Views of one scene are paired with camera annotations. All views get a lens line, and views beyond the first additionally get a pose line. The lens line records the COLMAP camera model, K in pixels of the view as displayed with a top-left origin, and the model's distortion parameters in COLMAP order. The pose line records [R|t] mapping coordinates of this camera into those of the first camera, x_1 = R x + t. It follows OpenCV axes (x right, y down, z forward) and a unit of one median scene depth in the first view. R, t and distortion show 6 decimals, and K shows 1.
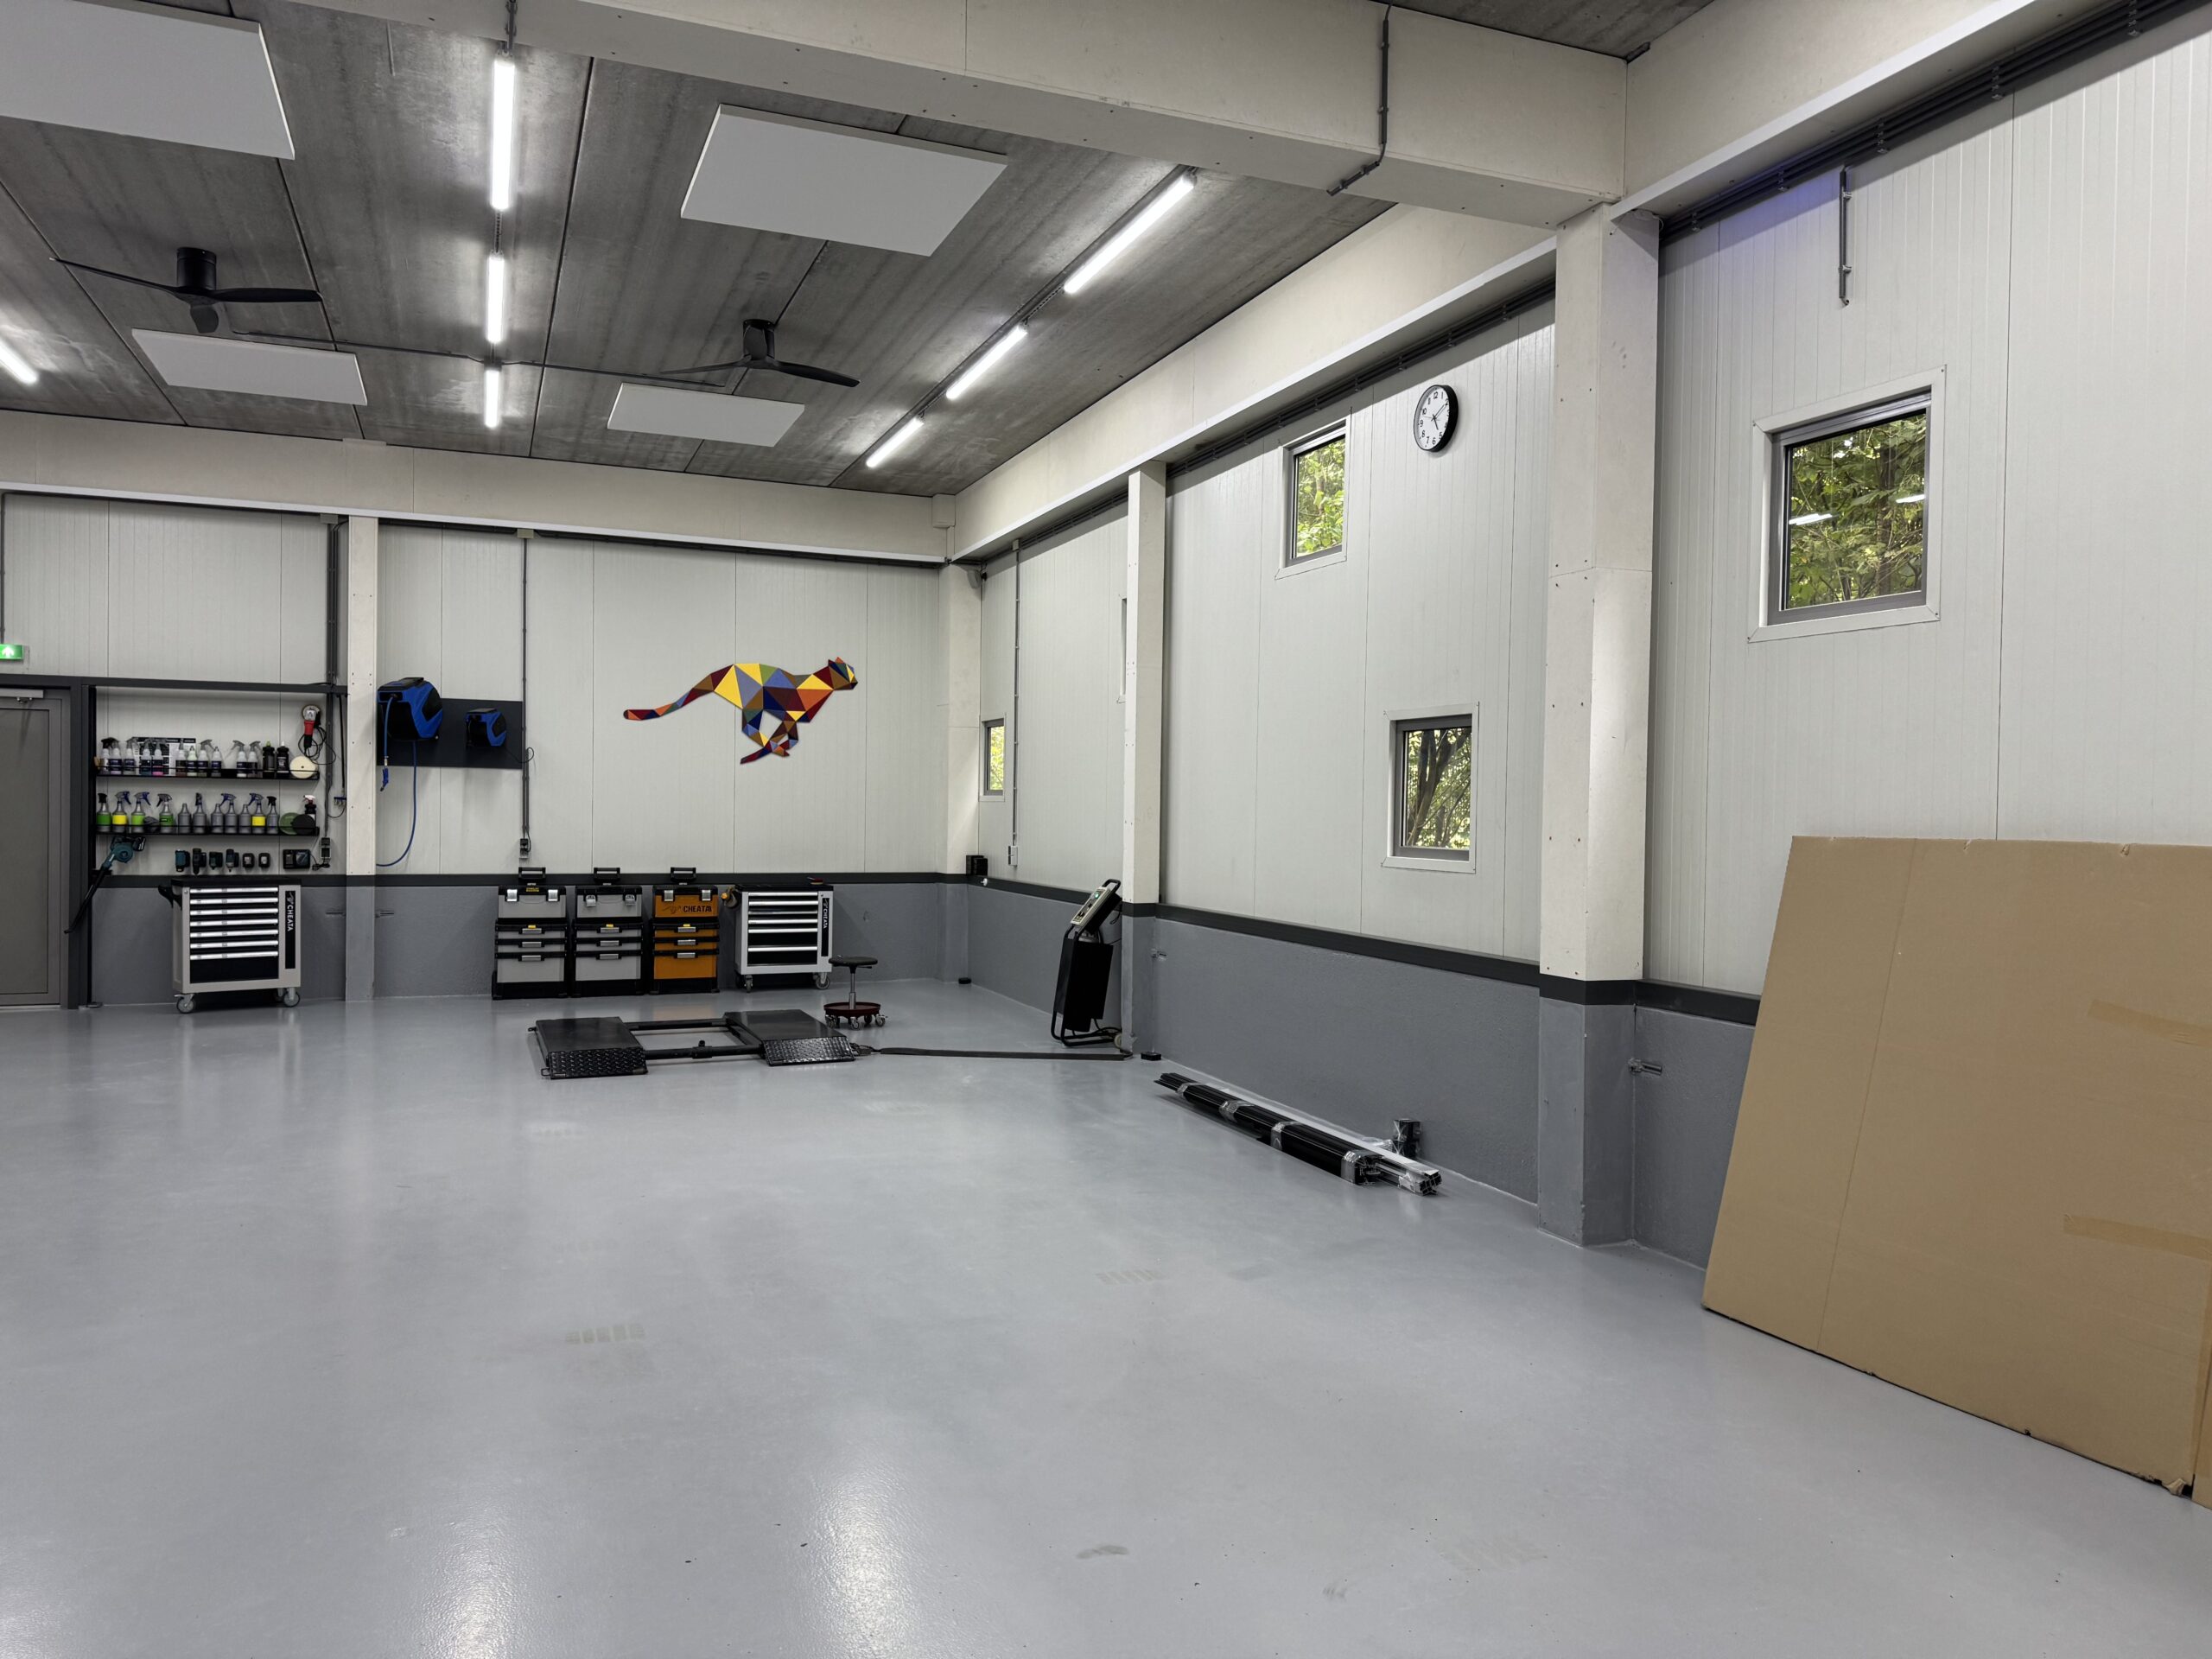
lens RADIAL K [[1525.4, 0, 1140.8], [0, 1525.4, 826.7], [0, 0, 1]] dist [0.050630, -0.093868]
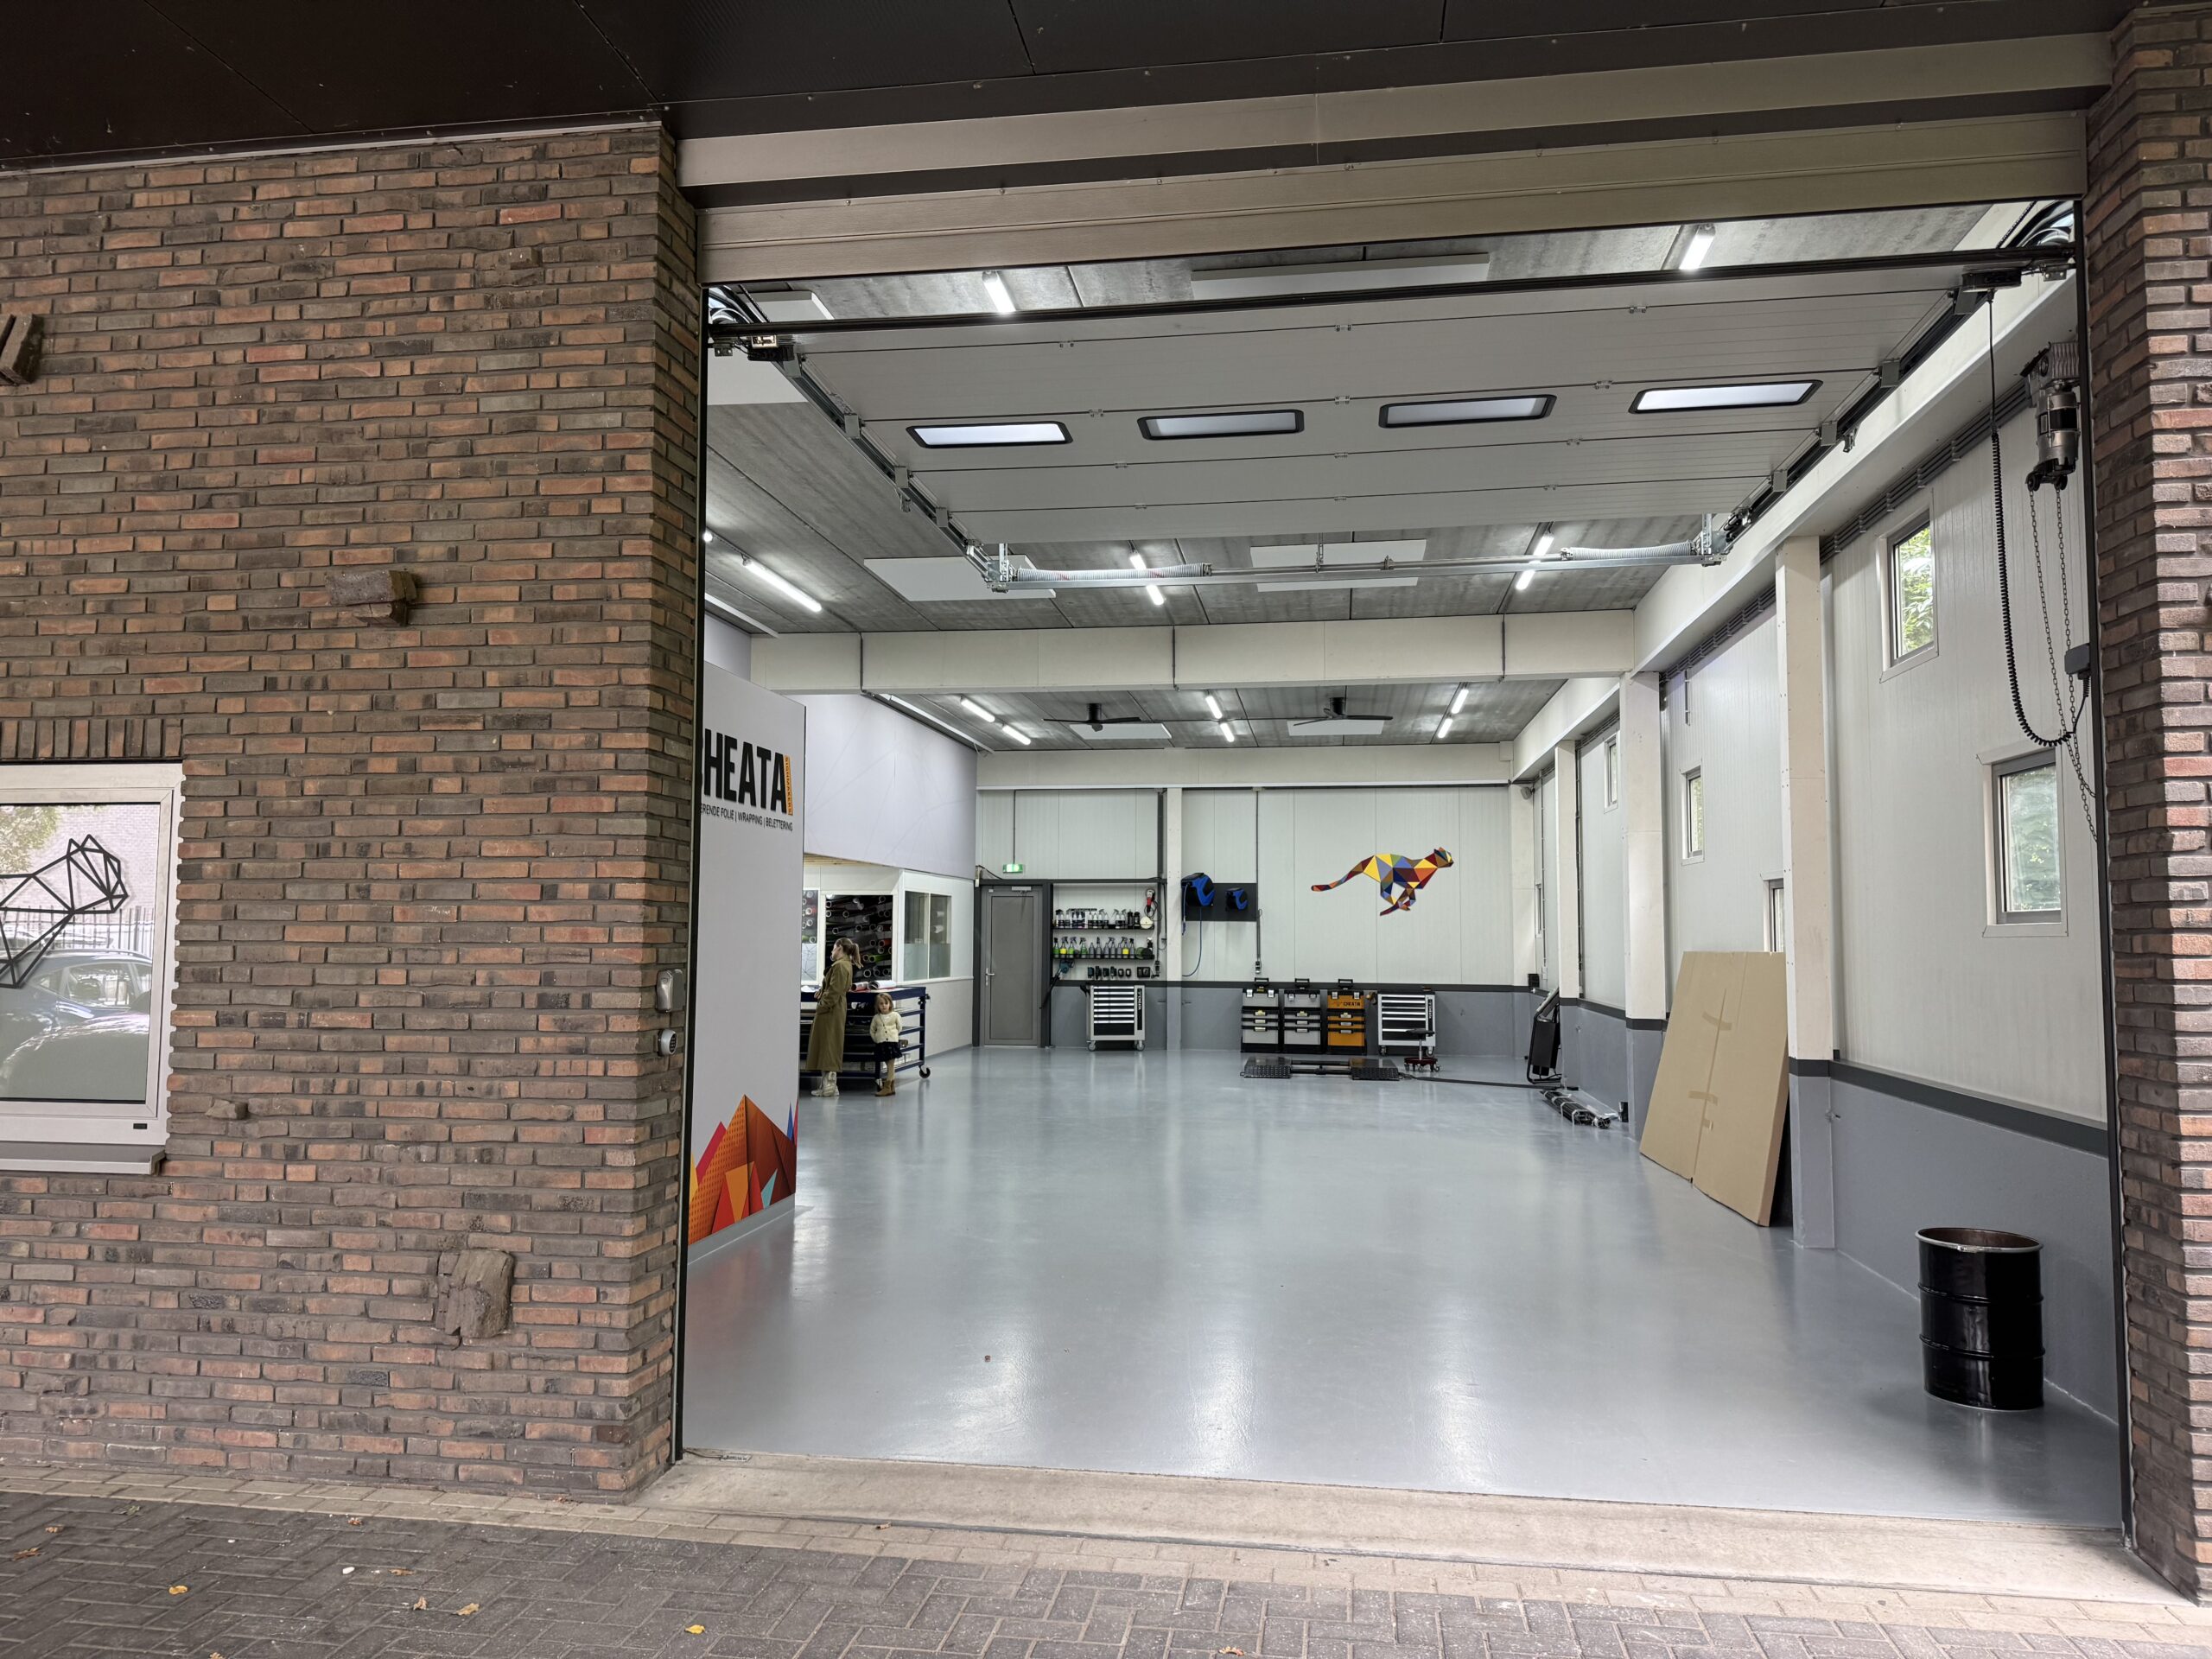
lens RADIAL K [[1525.4, 0, 1140.8], [0, 1525.4, 826.7], [0, 0, 1]] dist [0.050630, -0.093868]
pose [[0.863378, -0.045562, -0.502496, 0.376898], [0.001229, 0.996101, -0.088207, 0.008597], [0.504556, 0.075538, 0.860068, -0.593351]]
